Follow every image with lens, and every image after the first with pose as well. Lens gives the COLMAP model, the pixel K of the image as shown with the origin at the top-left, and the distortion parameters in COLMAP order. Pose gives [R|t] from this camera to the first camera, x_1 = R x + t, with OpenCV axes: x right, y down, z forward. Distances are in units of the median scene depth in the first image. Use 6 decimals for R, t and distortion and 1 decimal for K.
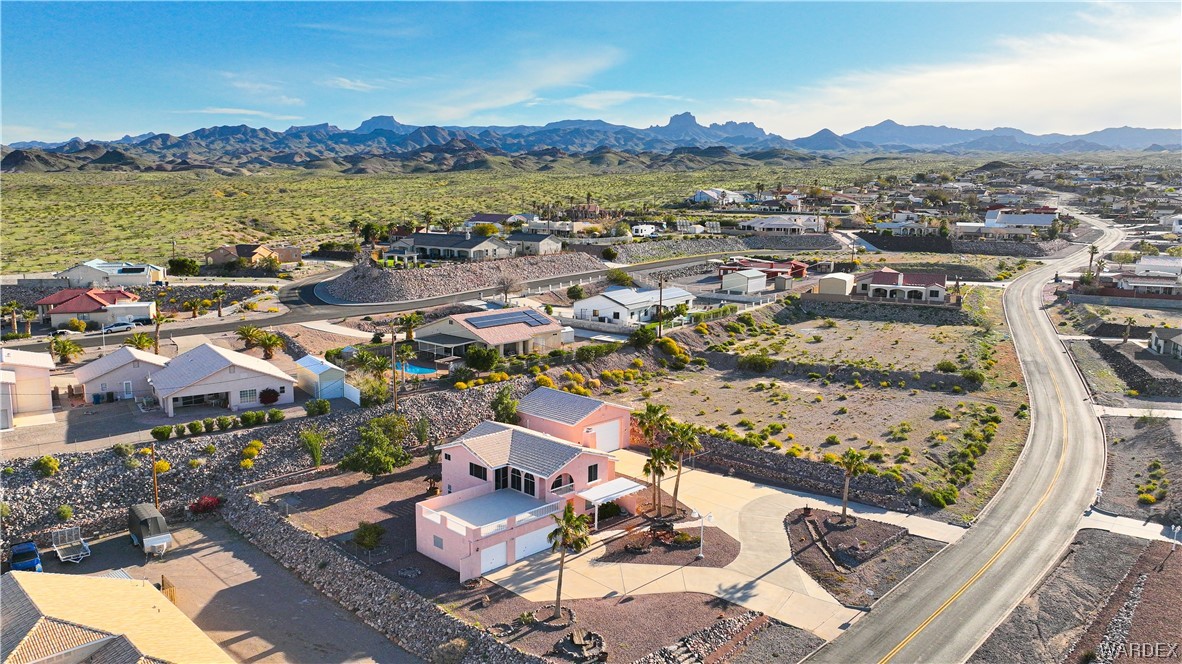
lens RADIAL K [[866.6, 0, 591.0], [0, 866.6, 332.0], [0, 0, 1]] dist [0.001861, 0.008222]
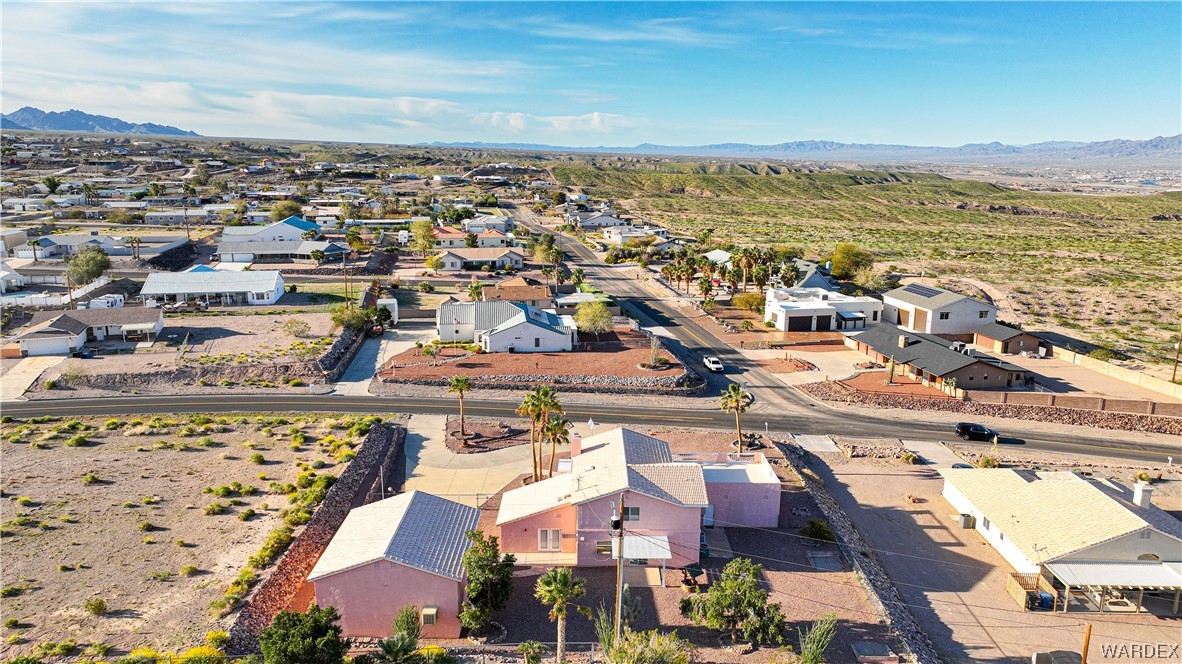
lens RADIAL K [[830.4, 0, 592.4], [0, 830.4, 336.2], [0, 0, 1]] dist [-0.000321, 0.014402]
pose [[-0.700995, -0.178512, 0.690464, -0.600796], [0.097274, 0.935185, 0.340539, -0.285101], [-0.706501, 0.305880, -0.638195, 1.492573]]
